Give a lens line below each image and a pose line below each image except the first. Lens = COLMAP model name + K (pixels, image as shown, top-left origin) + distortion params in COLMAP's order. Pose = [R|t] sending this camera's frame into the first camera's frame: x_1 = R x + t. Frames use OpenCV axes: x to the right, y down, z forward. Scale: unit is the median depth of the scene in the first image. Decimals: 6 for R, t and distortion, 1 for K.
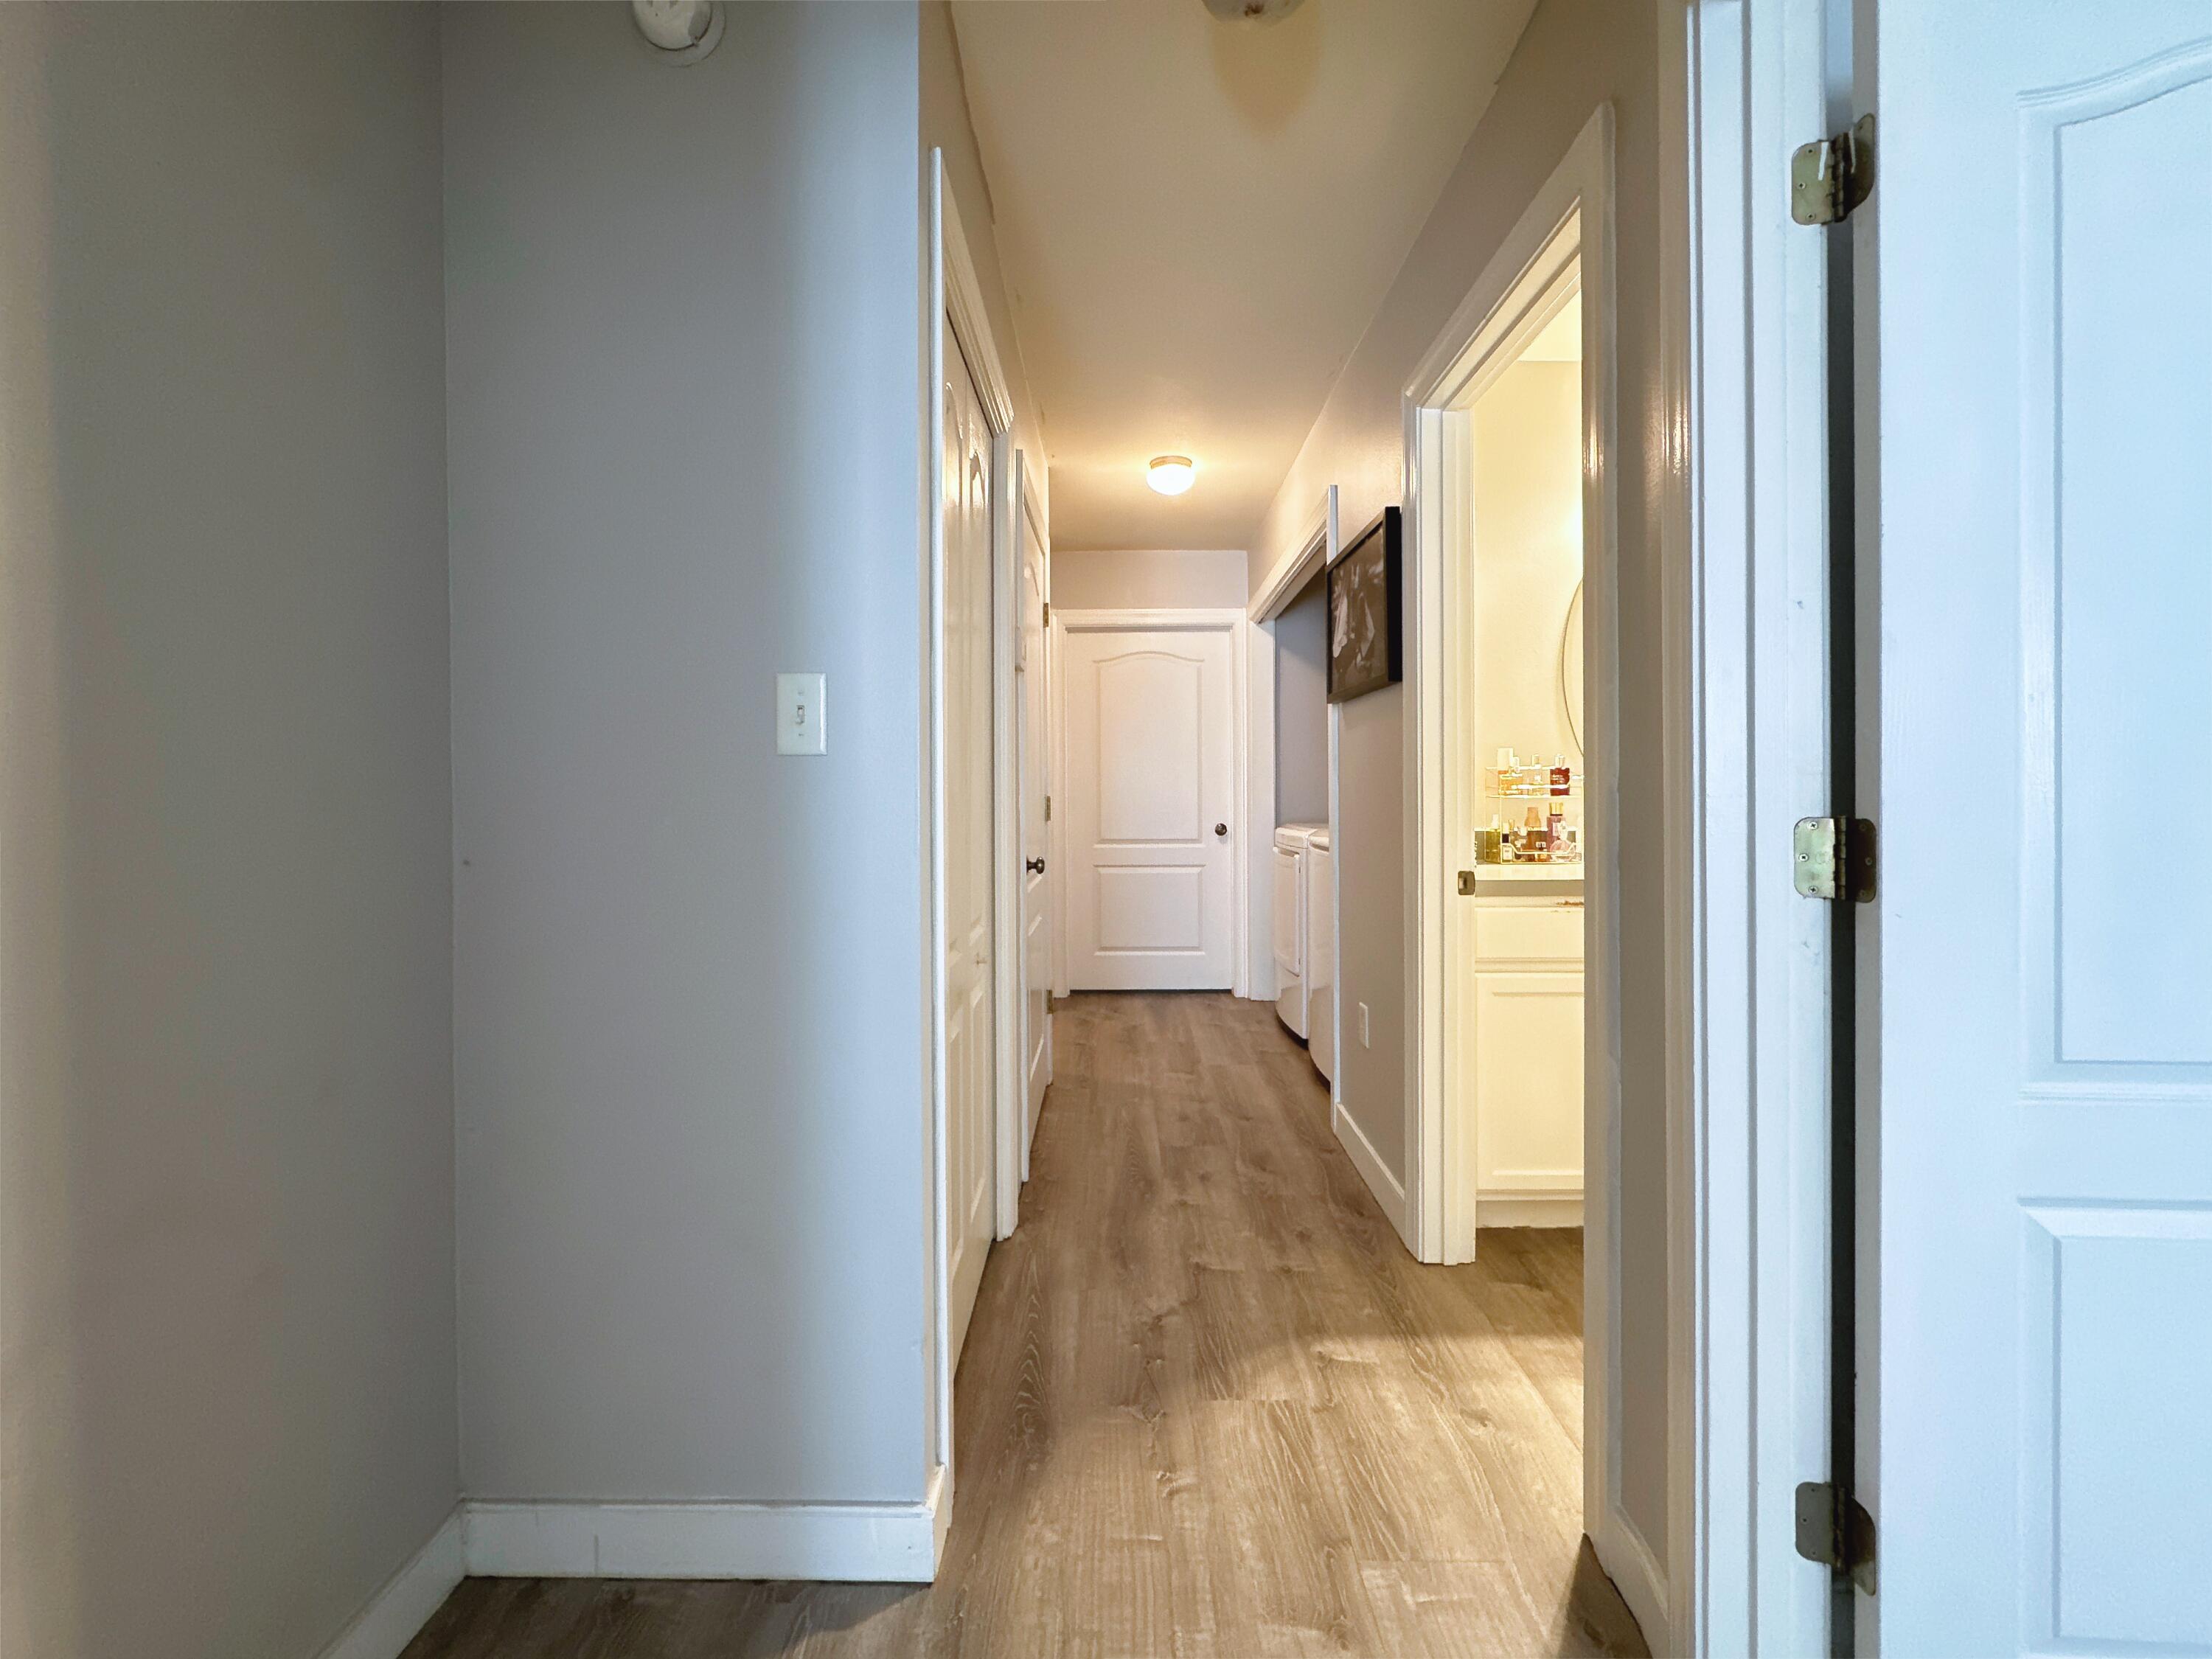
lens RADIAL K [[891.2, 0, 1099.2], [0, 891.2, 806.1], [0, 0, 1]] dist [-0.002803, 0.000780]
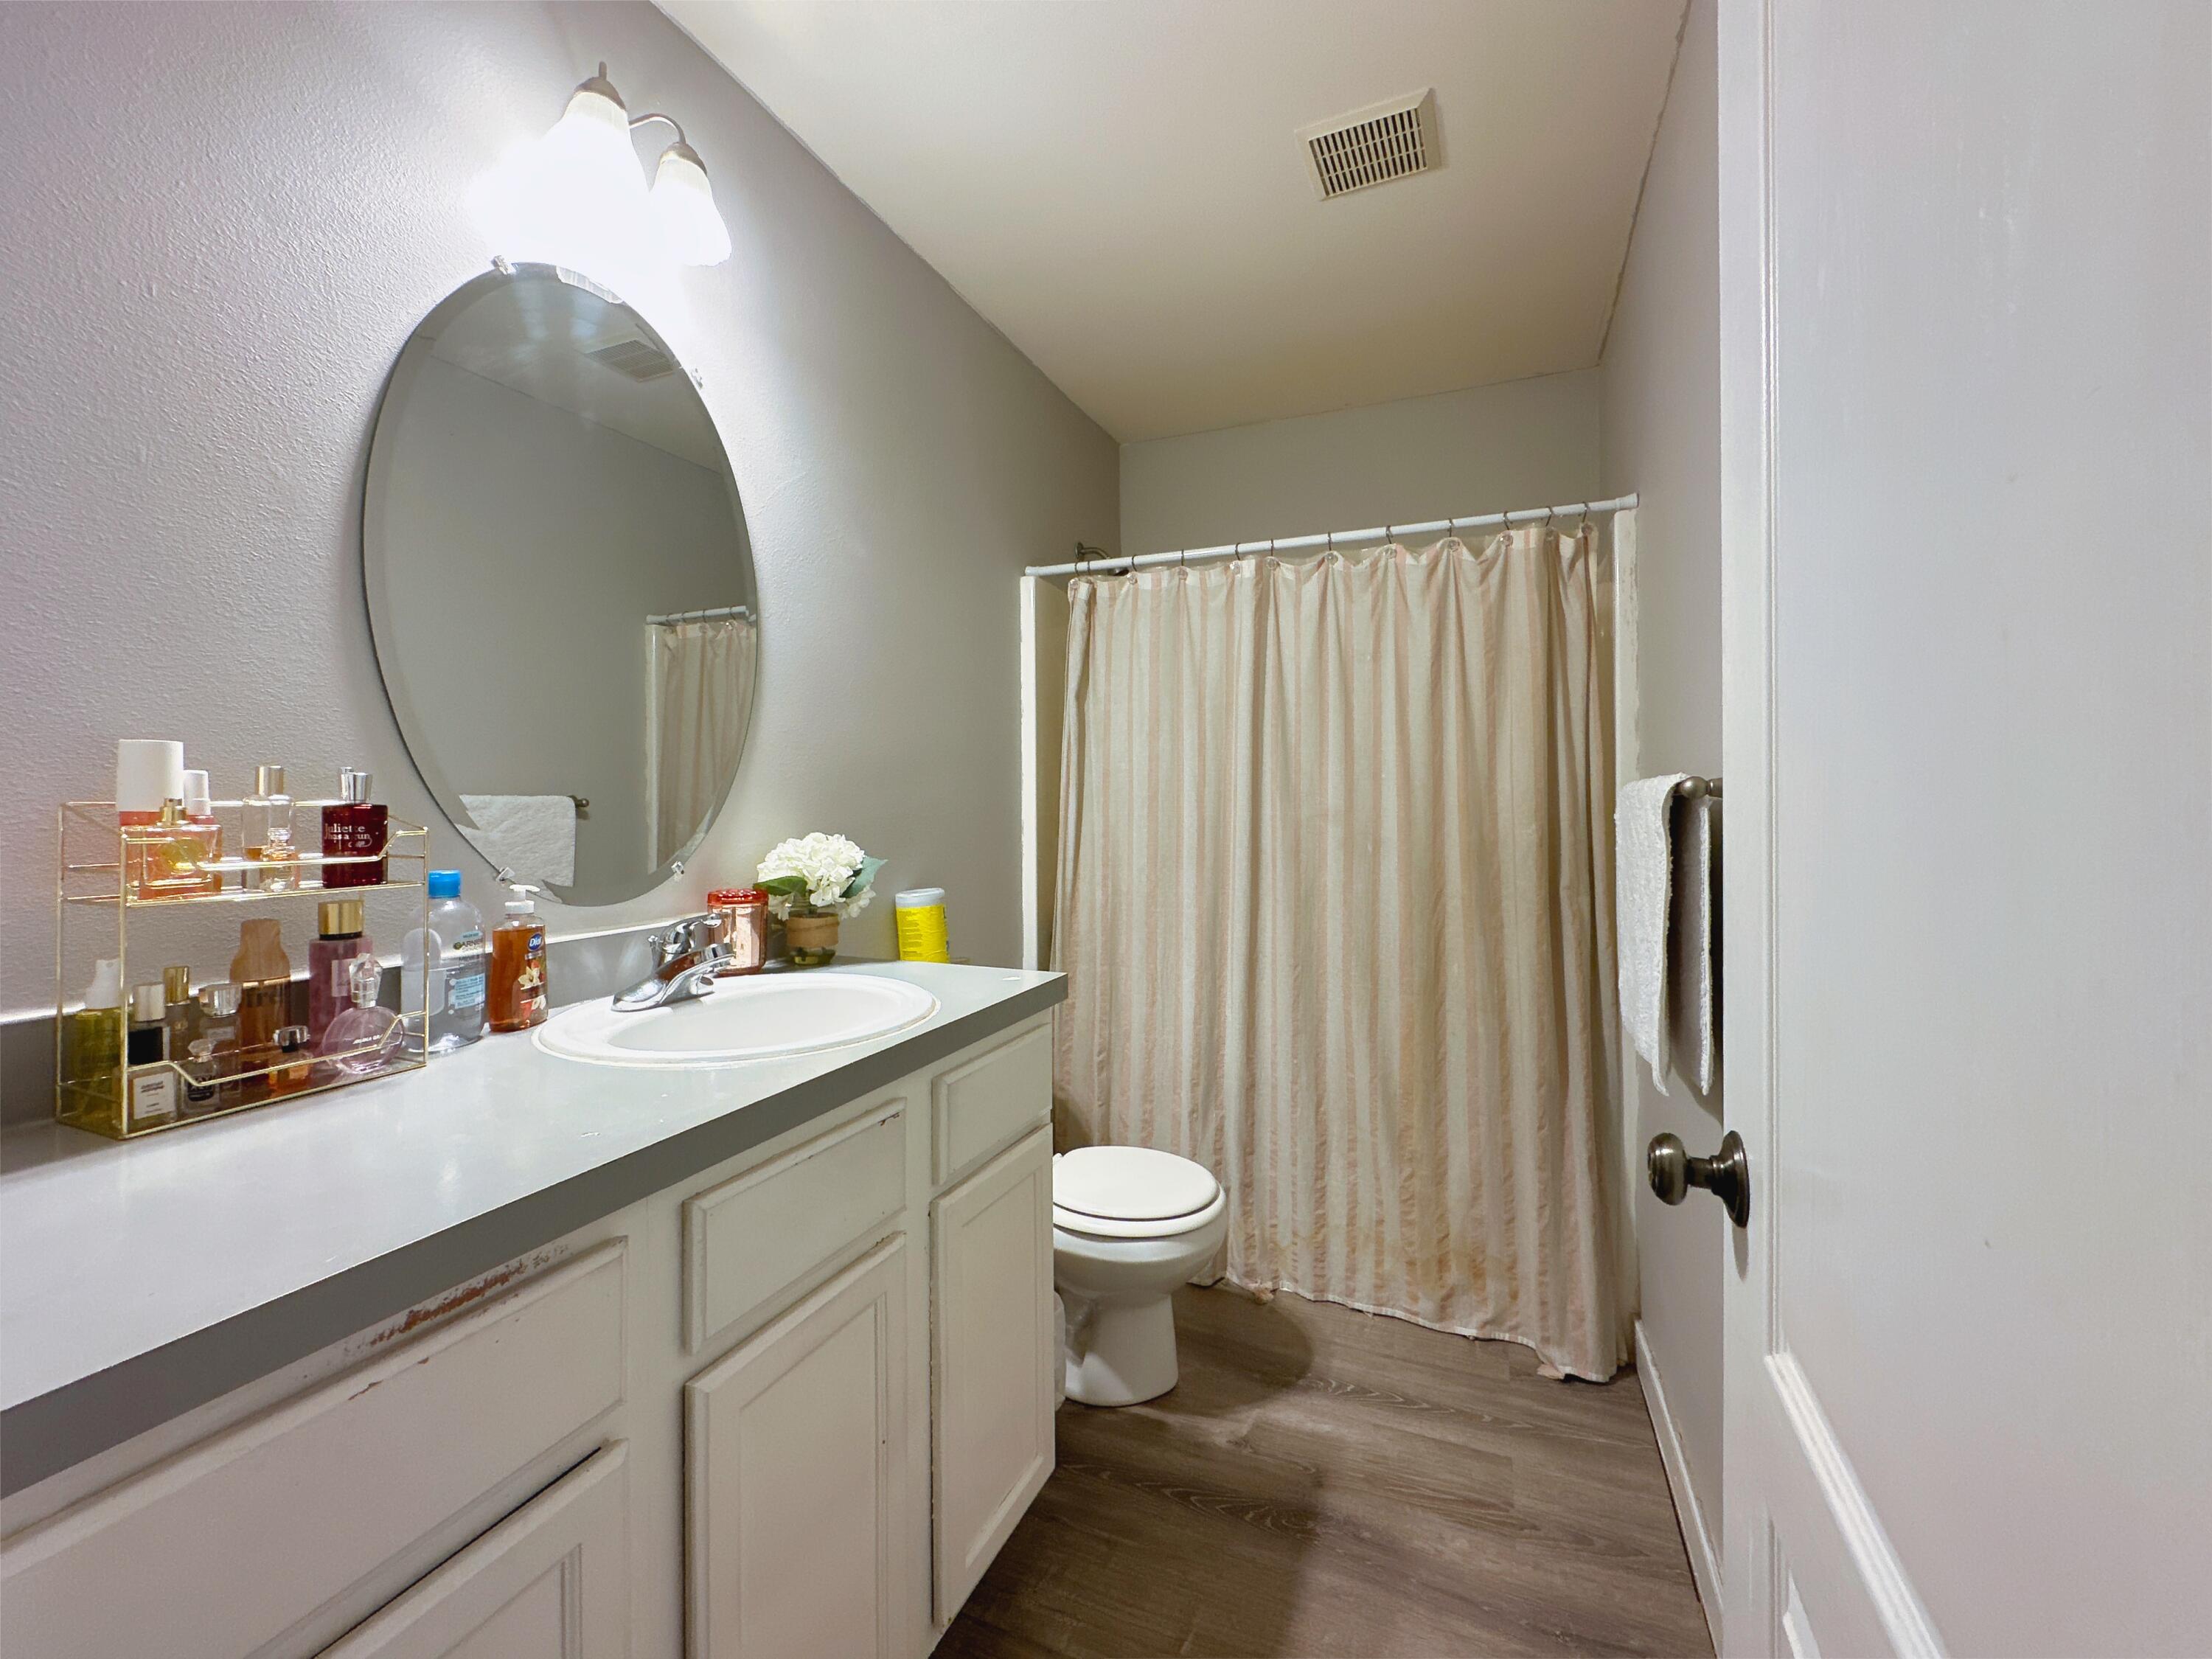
lens RADIAL K [[891.2, 0, 1109.5], [0, 891.2, 821.9], [0, 0, 1]] dist [-0.002803, 0.000780]
pose [[0.354063, 0.006103, 0.935201, 0.292180], [0.017132, 0.999769, -0.013010, -0.026720], [-0.935064, 0.020628, 0.353877, 0.592901]]
